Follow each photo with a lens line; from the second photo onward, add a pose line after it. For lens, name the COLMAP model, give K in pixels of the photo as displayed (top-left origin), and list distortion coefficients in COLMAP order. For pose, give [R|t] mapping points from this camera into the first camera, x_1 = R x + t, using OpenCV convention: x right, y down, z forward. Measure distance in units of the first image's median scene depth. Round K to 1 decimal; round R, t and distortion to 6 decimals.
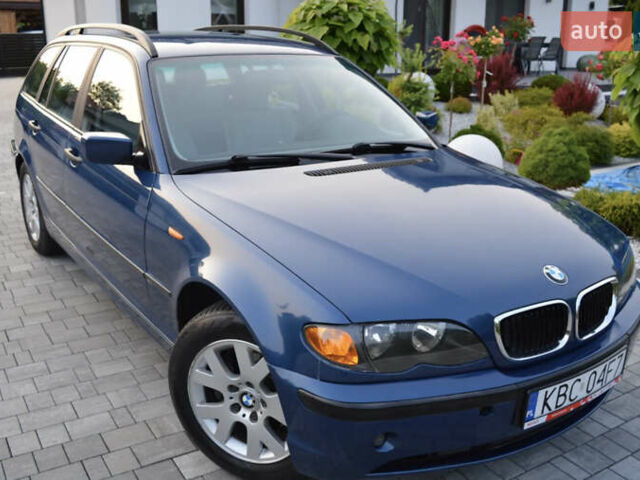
lens RADIAL K [[621.5, 0, 354.7], [0, 621.5, 239.6], [0, 0, 1]] dist [-0.064591, -0.007708]
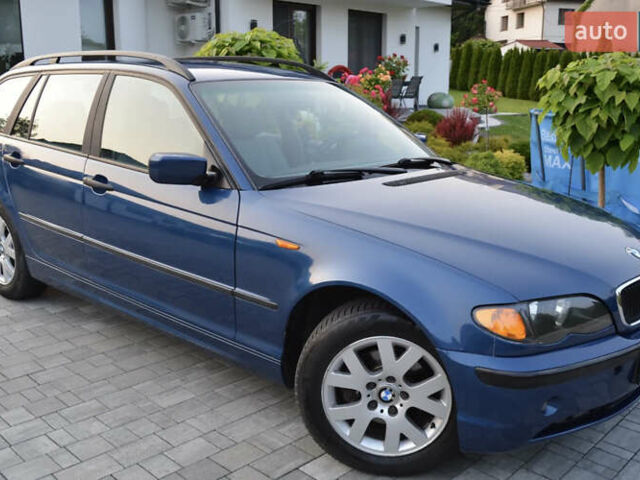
lens RADIAL K [[621.5, 0, 354.7], [0, 621.5, 239.6], [0, 0, 1]] dist [-0.064591, -0.007708]
pose [[0.973122, -0.060617, 0.222170, -0.361544], [0.074597, 0.995692, -0.055077, 0.041964], [-0.217874, 0.070170, 0.973451, -0.021540]]
